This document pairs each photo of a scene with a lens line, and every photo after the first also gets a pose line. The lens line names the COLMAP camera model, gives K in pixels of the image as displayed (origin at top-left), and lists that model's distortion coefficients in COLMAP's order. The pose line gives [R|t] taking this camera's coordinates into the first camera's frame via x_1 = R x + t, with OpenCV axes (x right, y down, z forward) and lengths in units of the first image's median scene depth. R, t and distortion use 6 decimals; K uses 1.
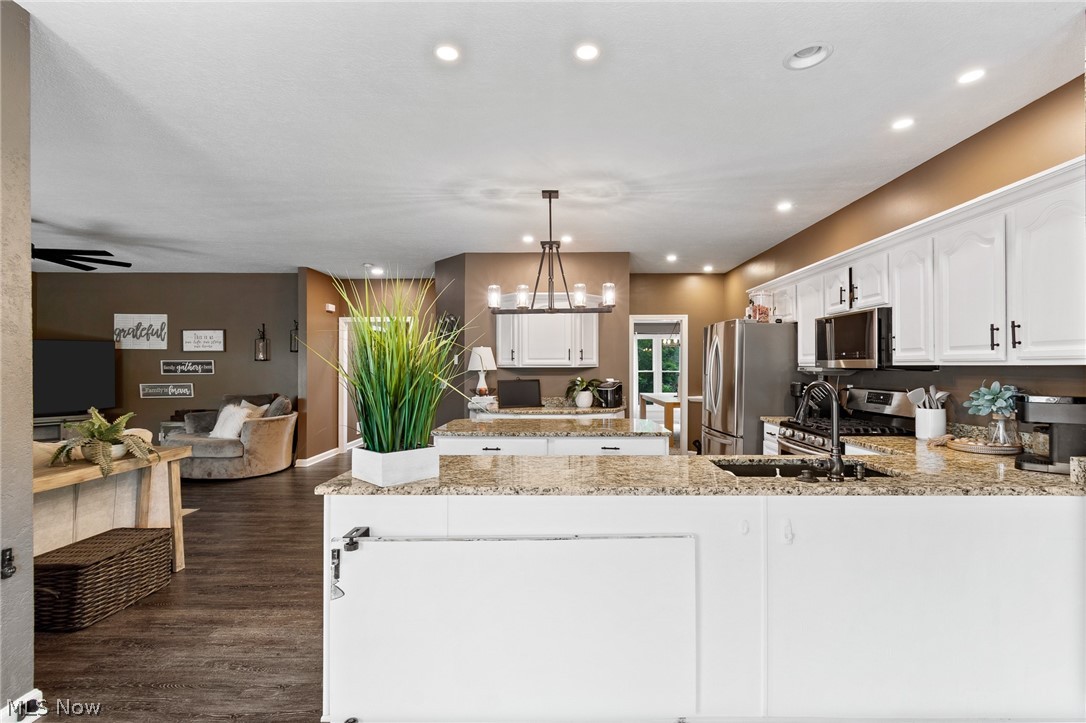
lens RADIAL K [[485.1, 0, 550.7], [0, 485.1, 365.5], [0, 0, 1]] dist [0.002381, -0.001308]
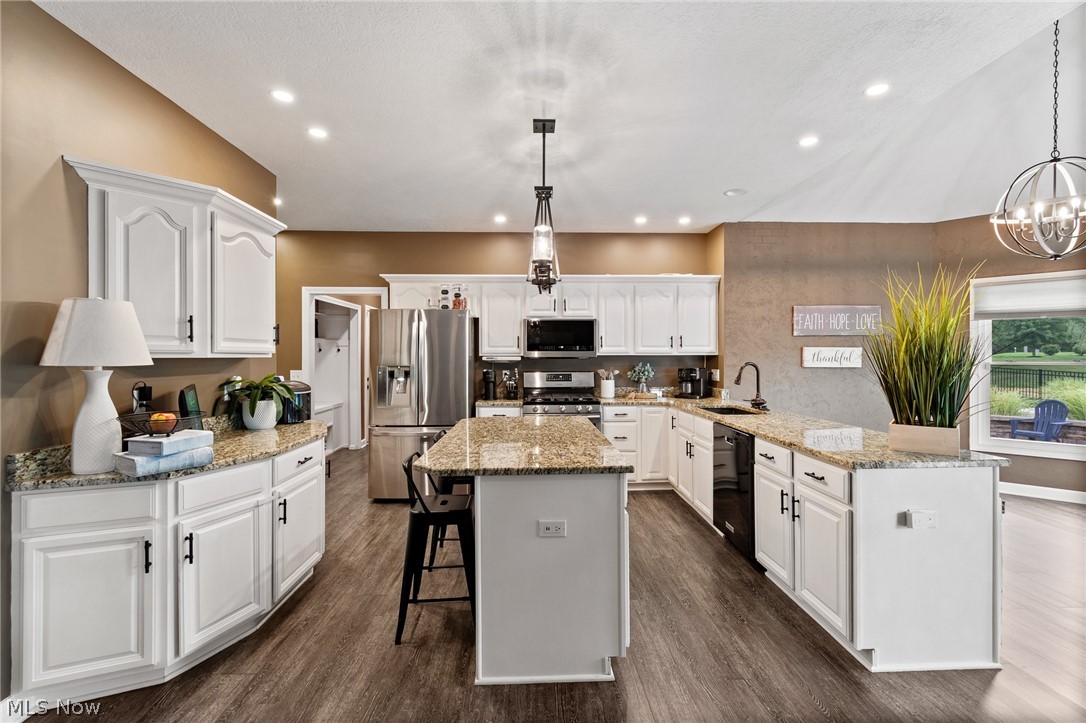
lens RADIAL K [[485.1, 0, 546.5], [0, 485.1, 358.7], [0, 0, 1]] dist [0.002381, -0.001308]
pose [[-0.043626, -0.001133, 0.999047, -0.440359], [0.000729, 0.999999, 0.001166, 0.004316], [-0.999048, 0.000779, -0.043625, 0.602607]]
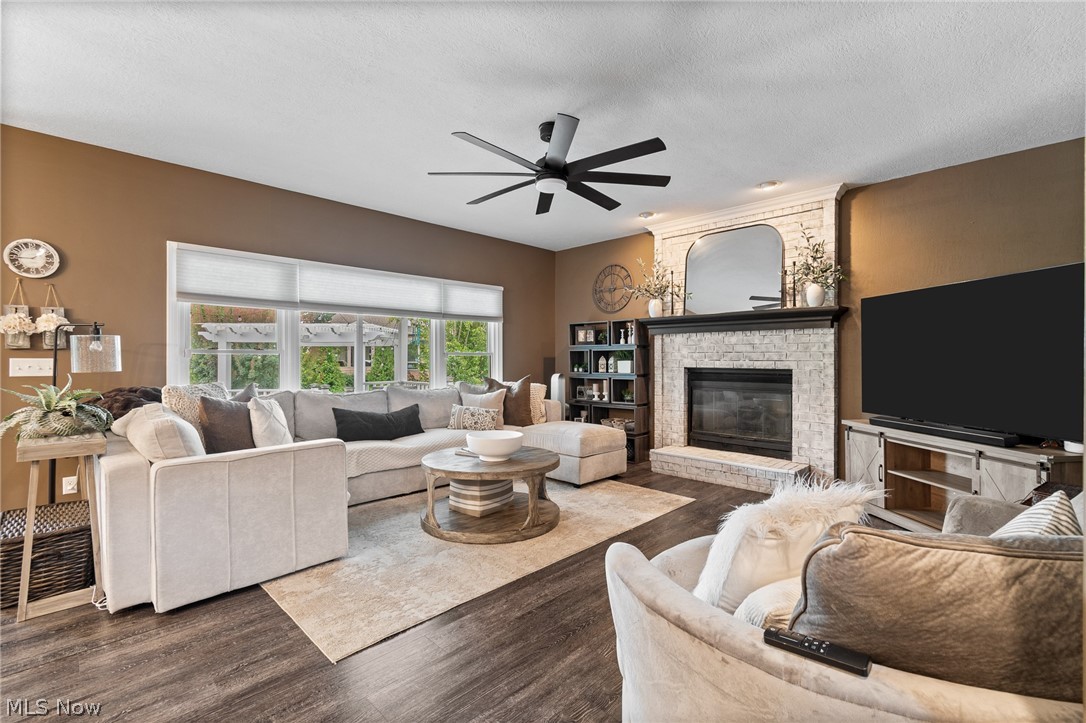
lens RADIAL K [[485.1, 0, 546.0], [0, 485.1, 359.5], [0, 0, 1]] dist [0.002381, -0.001308]
pose [[-0.690766, 0.004198, -0.723066, -0.393750], [0.001517, 0.999989, 0.004356, 0.023534], [0.723076, 0.001912, -0.690765, 1.017047]]
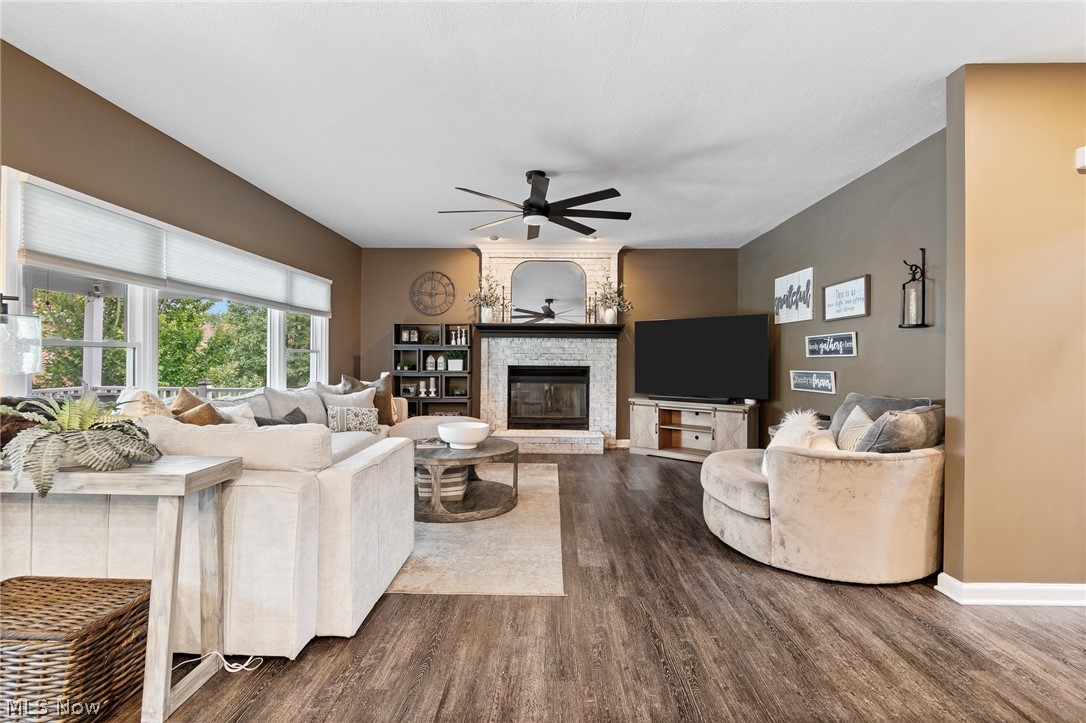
lens RADIAL K [[485.1, 0, 550.1], [0, 485.1, 357.9], [0, 0, 1]] dist [0.002381, -0.001308]
pose [[0.002278, 0.000355, -0.999997, -0.136587], [-0.008016, 0.999968, 0.000336, 0.024418], [0.999965, 0.008015, 0.002281, 0.701645]]
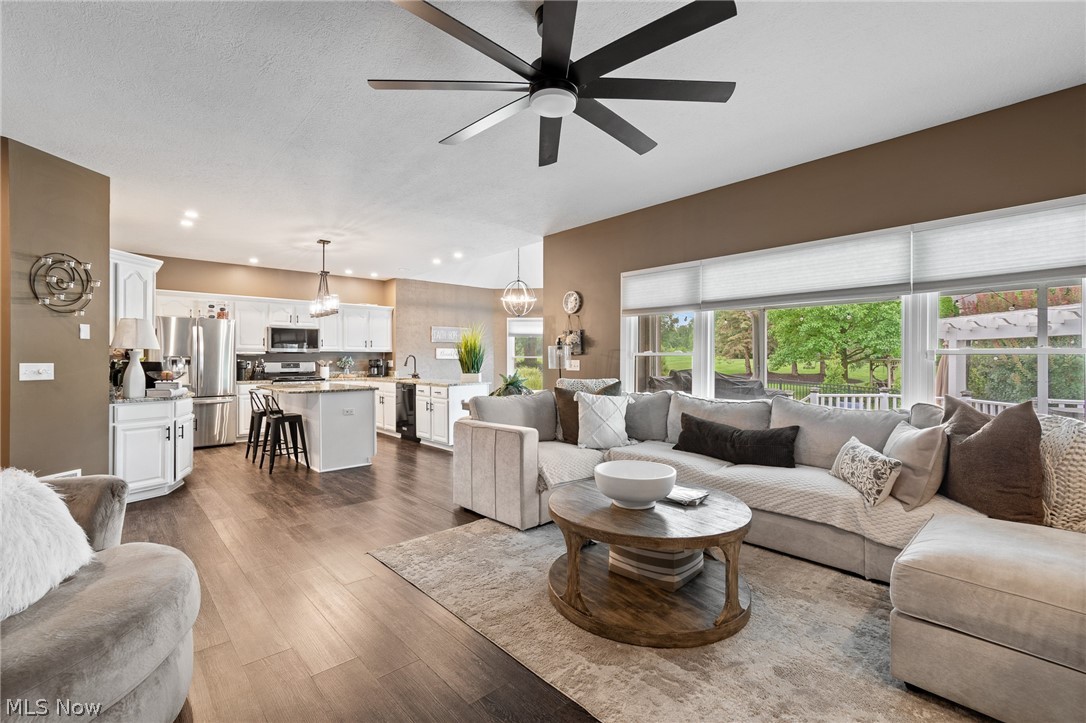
lens RADIAL K [[485.1, 0, 549.5], [0, 485.1, 359.8], [0, 0, 1]] dist [0.002381, -0.001308]
pose [[-0.681297, 0.002140, 0.732004, -0.989622], [0.001349, 0.999998, -0.001668, 0.025003], [-0.732006, -0.000149, -0.681298, 0.907075]]
